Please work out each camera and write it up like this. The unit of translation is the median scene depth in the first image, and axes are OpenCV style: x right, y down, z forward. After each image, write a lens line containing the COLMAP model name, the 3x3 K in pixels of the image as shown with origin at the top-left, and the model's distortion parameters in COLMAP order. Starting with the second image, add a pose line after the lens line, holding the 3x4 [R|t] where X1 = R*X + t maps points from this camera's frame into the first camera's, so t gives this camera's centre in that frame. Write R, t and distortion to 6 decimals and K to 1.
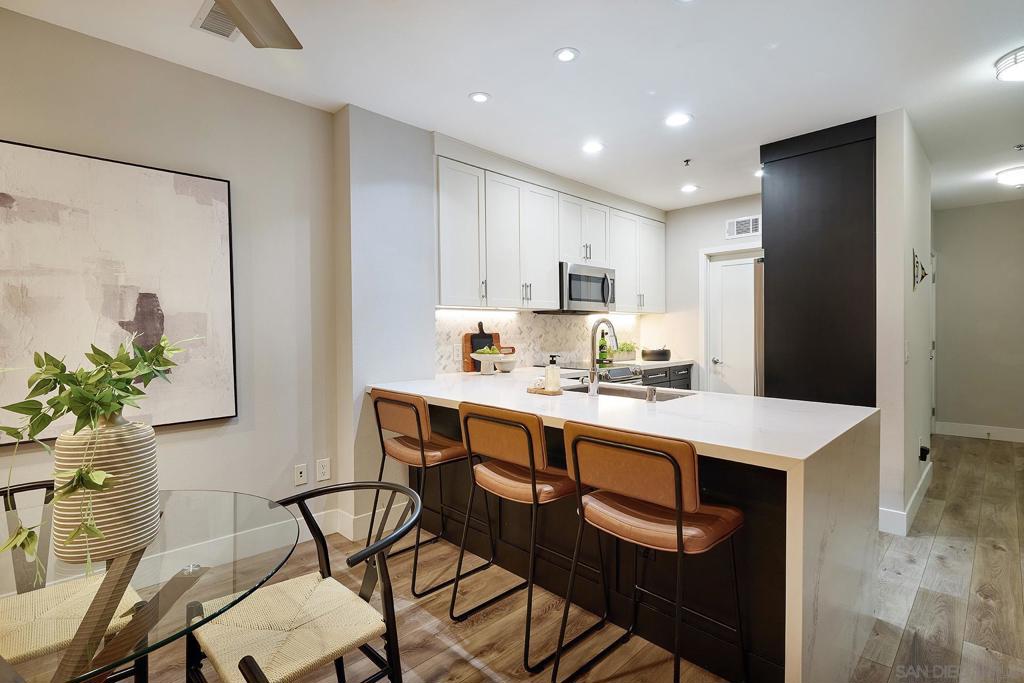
lens RADIAL K [[492.8, 0, 512.0], [0, 492.8, 341.5], [0, 0, 1]] dist [-0.000410, -0.000079]
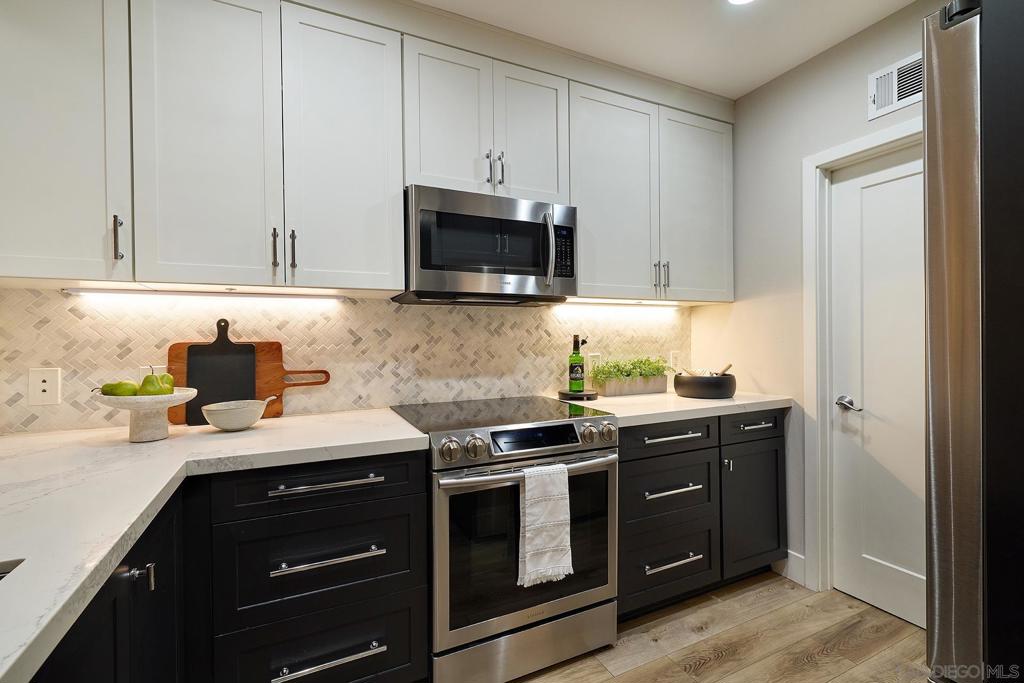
lens RADIAL K [[452.6, 0, 512.0], [0, 452.6, 341.5], [0, 0, 1]] dist [0.000445, -0.000125]
pose [[0.942227, 0.000569, -0.334973, 0.281797], [-0.004598, 0.999926, -0.011235, -0.011337], [0.334942, 0.012126, 0.942161, 0.544231]]
